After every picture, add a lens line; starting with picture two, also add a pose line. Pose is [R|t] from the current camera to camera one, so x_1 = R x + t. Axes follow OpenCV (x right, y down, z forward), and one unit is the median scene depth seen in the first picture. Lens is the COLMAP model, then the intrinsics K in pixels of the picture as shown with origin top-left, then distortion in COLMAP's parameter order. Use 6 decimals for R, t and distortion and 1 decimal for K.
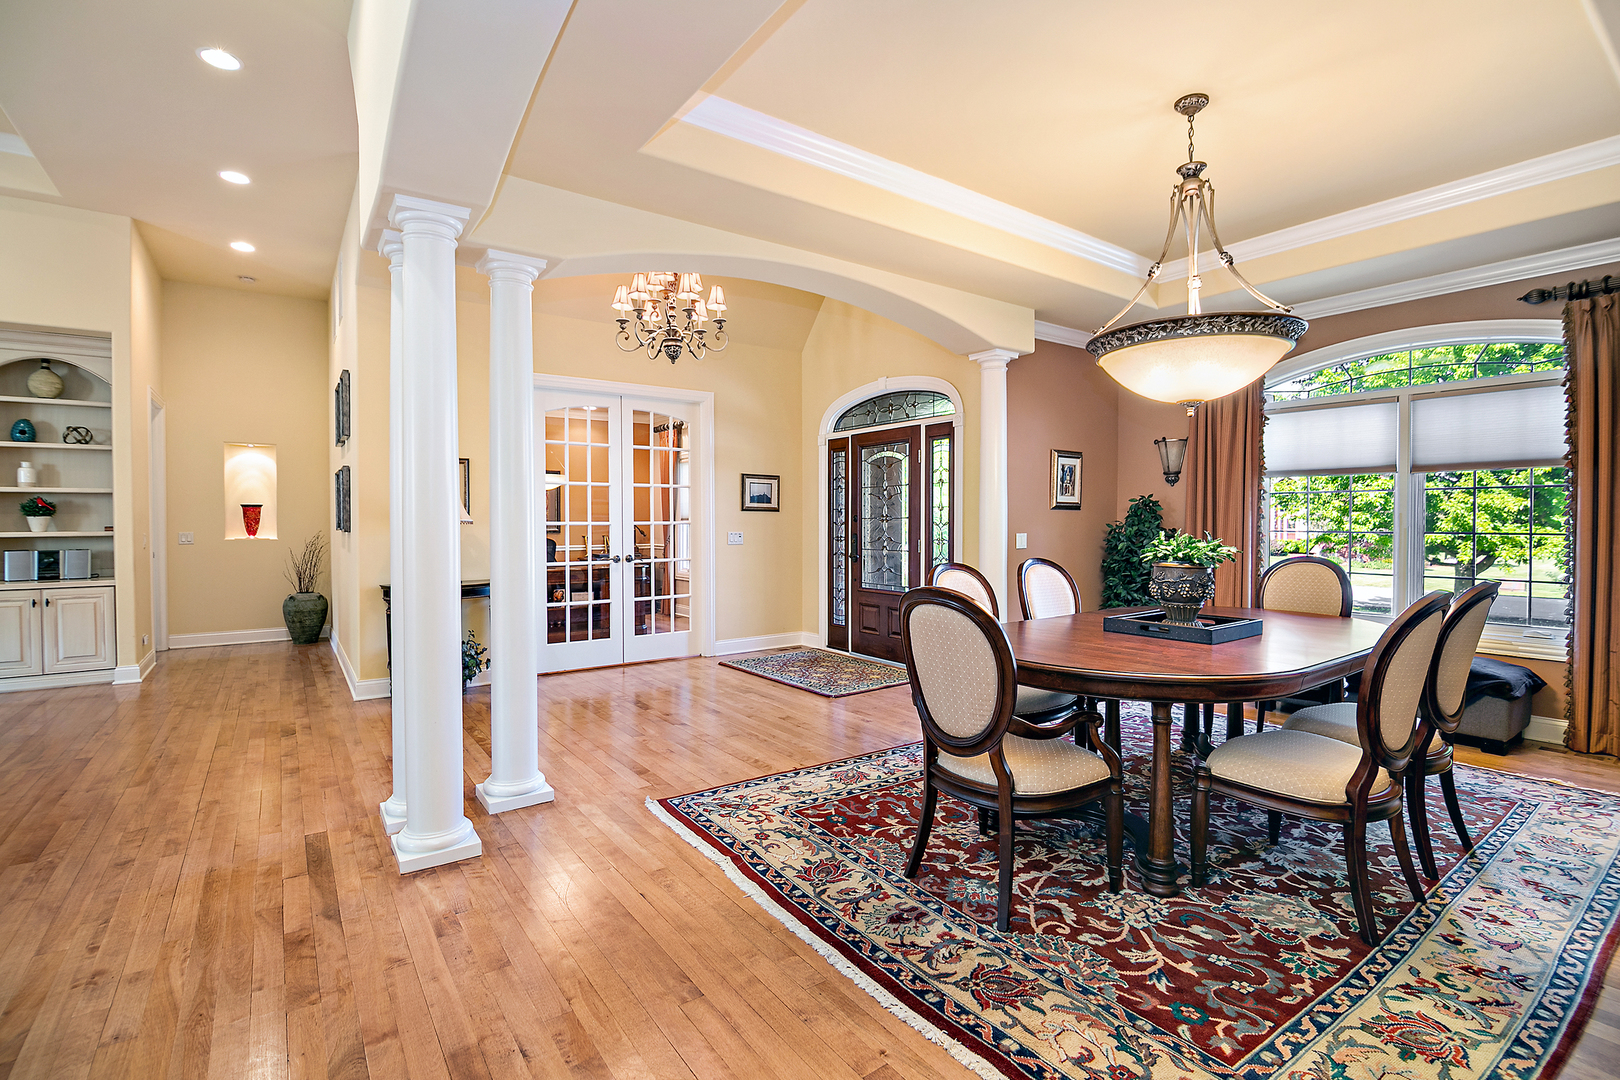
lens RADIAL K [[738.9, 0, 808.9], [0, 738.9, 538.2], [0, 0, 1]] dist [-0.018902, -0.004162]
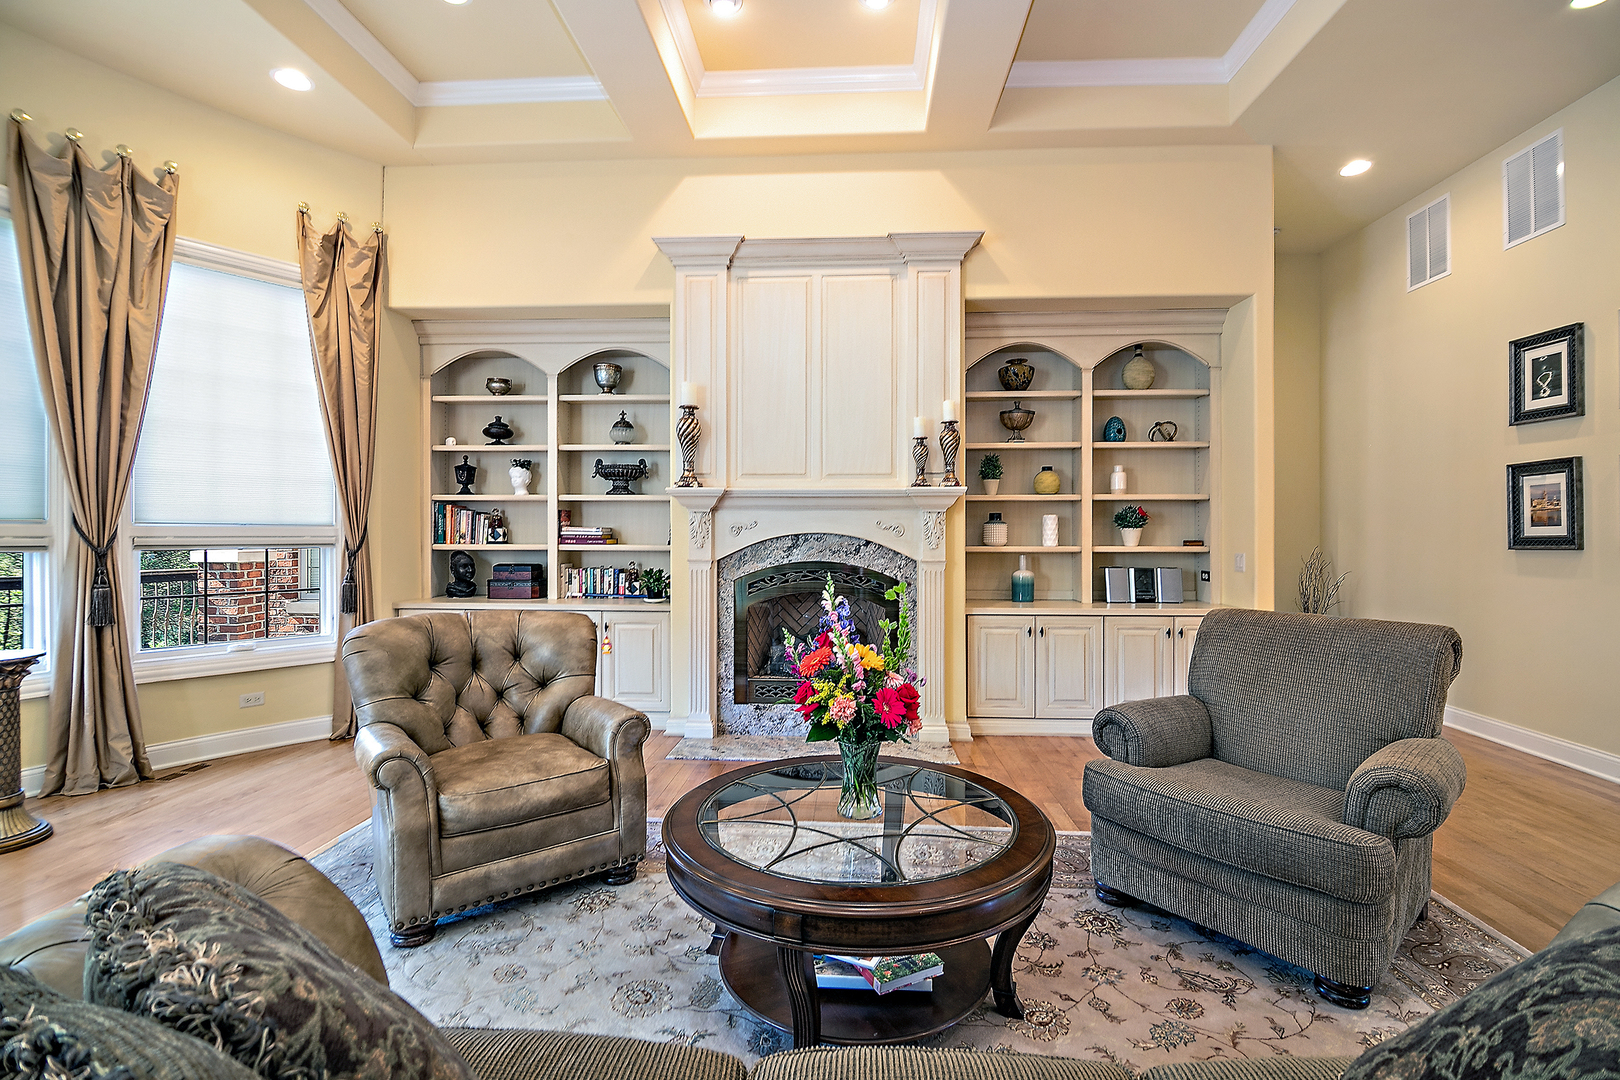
lens RADIAL K [[738.9, 0, 811.6], [0, 738.9, 535.5], [0, 0, 1]] dist [-0.018902, -0.004162]
pose [[0.773215, -0.000009, -0.634144, -0.812334], [-0.011330, 0.999840, -0.013828, -0.005007], [0.634043, 0.017877, 0.773091, 0.078690]]
